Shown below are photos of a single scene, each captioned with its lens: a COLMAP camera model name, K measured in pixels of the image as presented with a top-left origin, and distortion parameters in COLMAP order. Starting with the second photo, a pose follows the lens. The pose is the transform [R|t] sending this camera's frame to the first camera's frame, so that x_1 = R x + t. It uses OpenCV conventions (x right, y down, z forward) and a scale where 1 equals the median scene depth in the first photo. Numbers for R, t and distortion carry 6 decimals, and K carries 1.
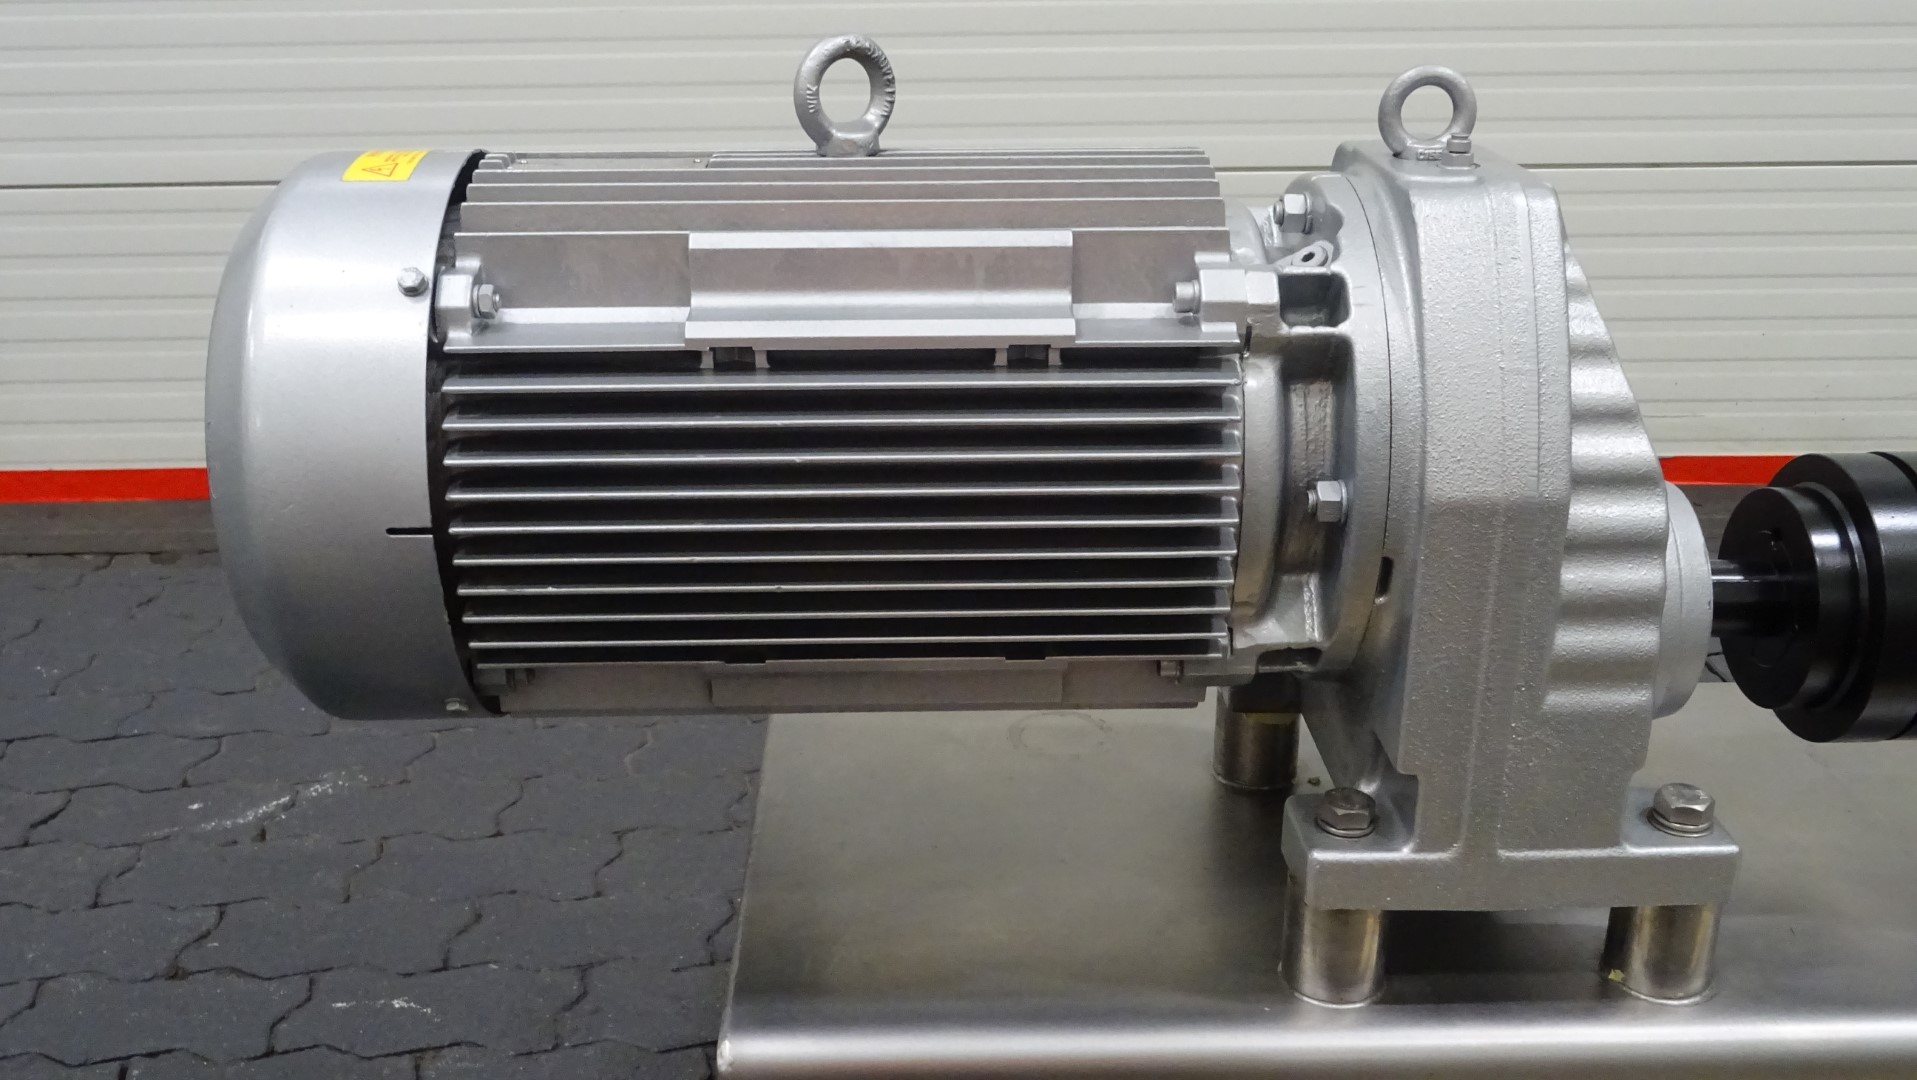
lens RADIAL K [[1814.0, 0, 958.5], [0, 1814.0, 540.0], [0, 0, 1]] dist [0.007737, -0.000018]
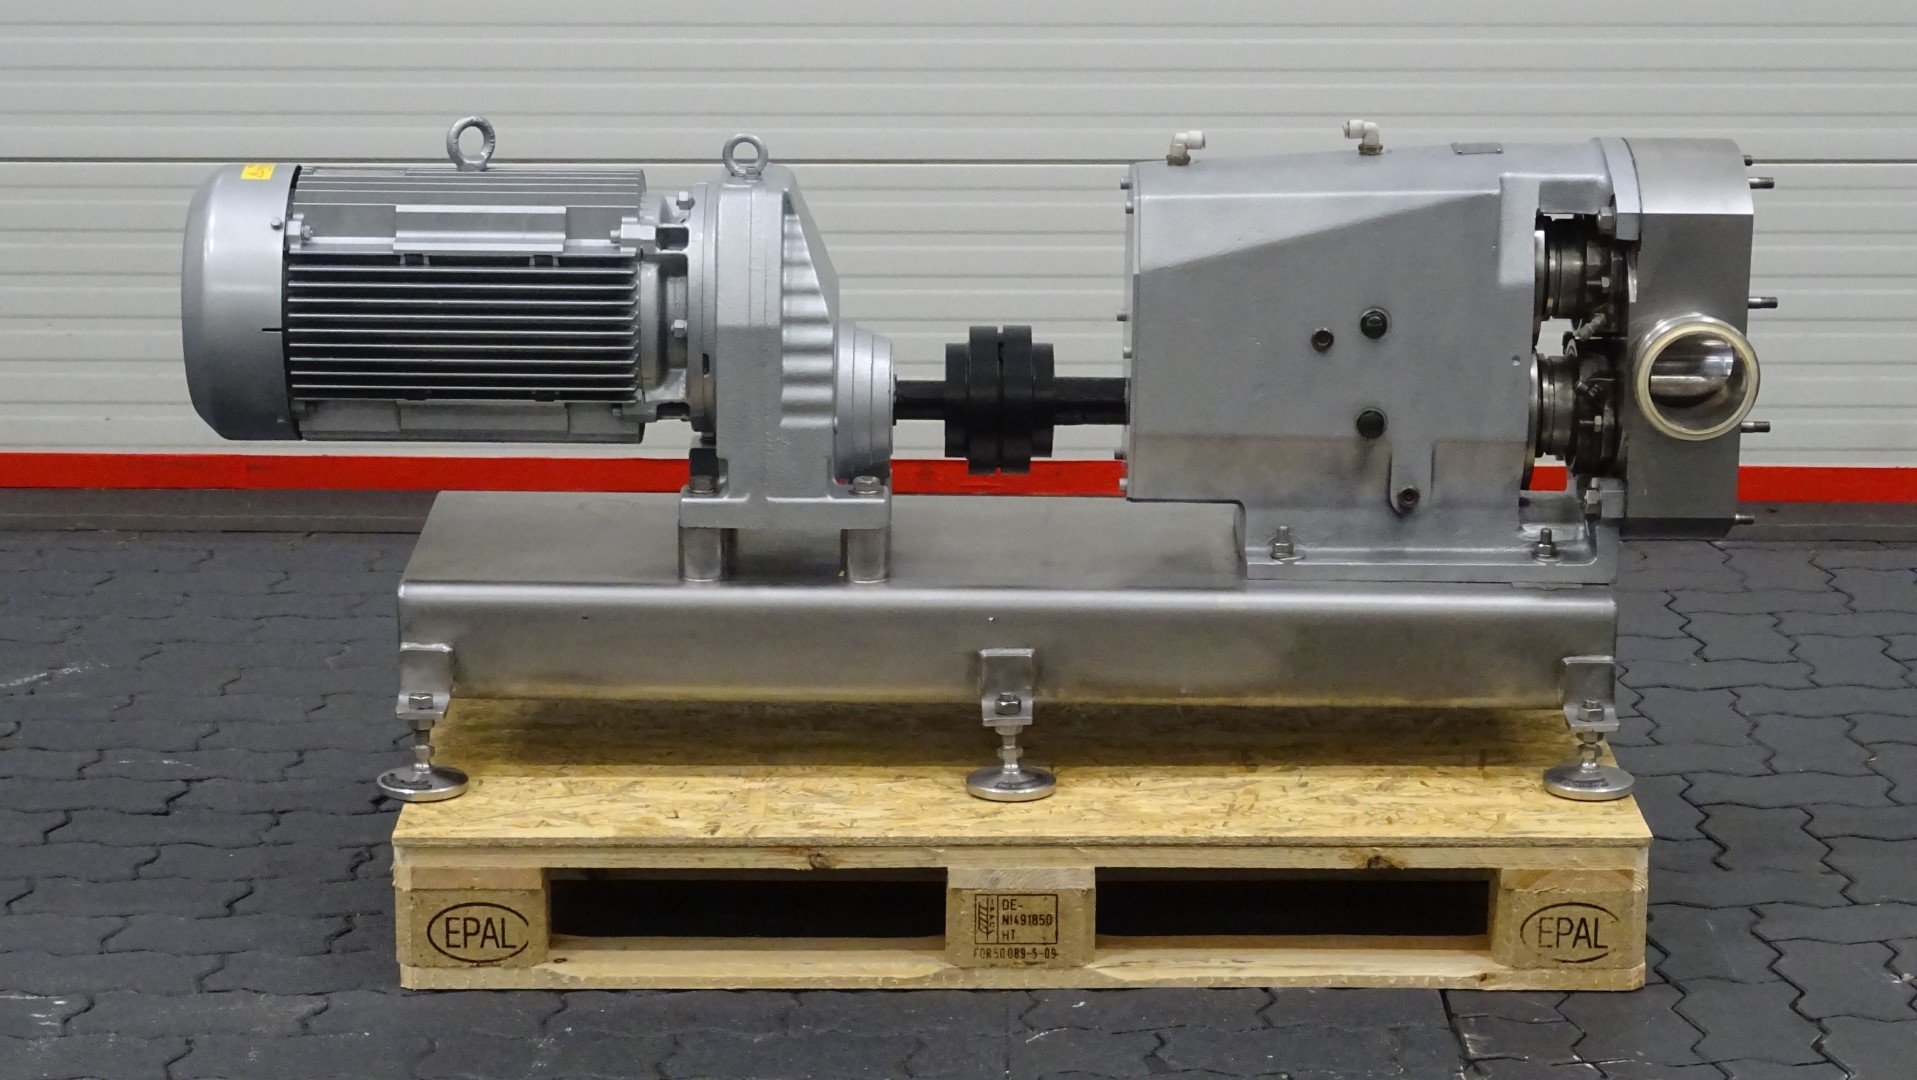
lens RADIAL K [[4553.0, 0, 958.5], [0, 4553.0, 540.0], [0, 0, 1]] dist [0.126893, 0.225398]
pose [[0.999507, 0.016434, -0.026738, 0.708766], [-0.018956, 0.995103, -0.097011, 0.783330], [0.025013, 0.097471, 0.994924, -4.591610]]
